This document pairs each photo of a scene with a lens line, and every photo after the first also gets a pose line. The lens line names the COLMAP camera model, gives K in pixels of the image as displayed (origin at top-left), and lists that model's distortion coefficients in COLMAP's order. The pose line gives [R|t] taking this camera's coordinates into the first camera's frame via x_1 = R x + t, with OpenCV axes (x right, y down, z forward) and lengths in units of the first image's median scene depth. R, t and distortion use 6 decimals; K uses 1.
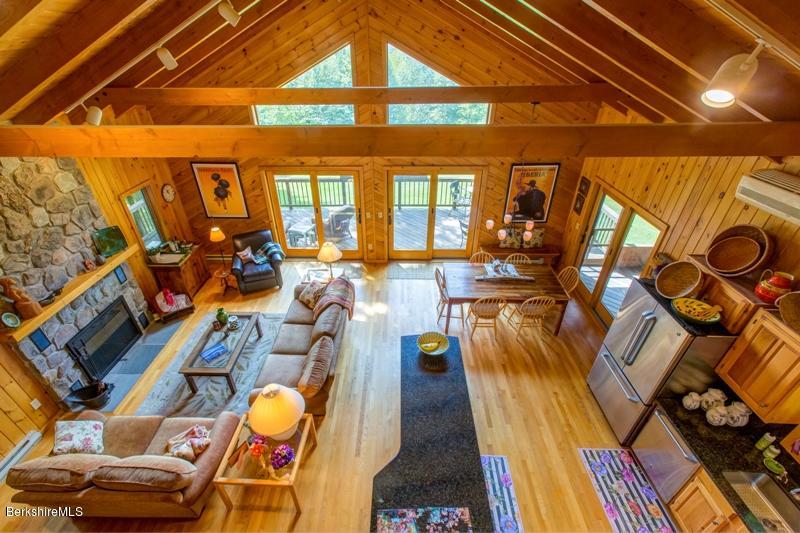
lens RADIAL K [[358.1, 0, 394.3], [0, 358.1, 270.9], [0, 0, 1]] dist [0.002633, 0.002997]
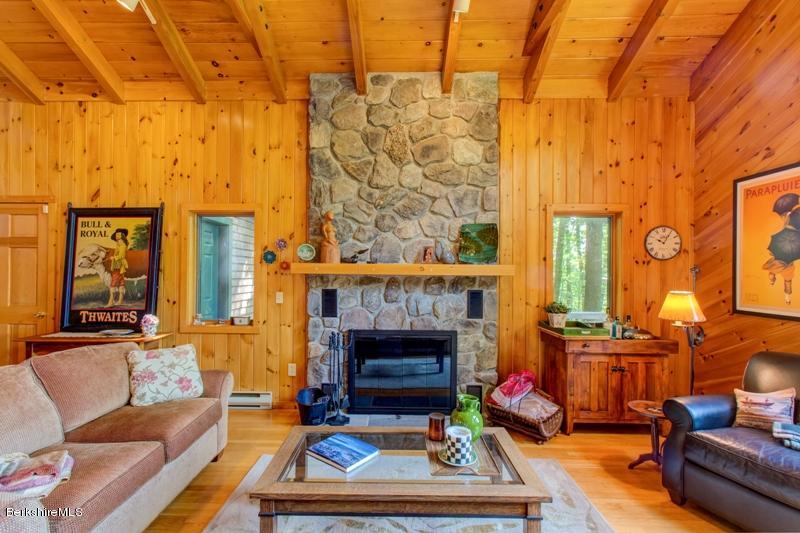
lens RADIAL K [[358.1, 0, 397.1], [0, 358.1, 270.7], [0, 0, 1]] dist [0.002633, 0.002997]
pose [[0.006057, -0.004590, -0.999971, -0.154890], [-0.548471, 0.836139, -0.007160, 0.049271], [0.836148, 0.548498, 0.002547, 0.986845]]
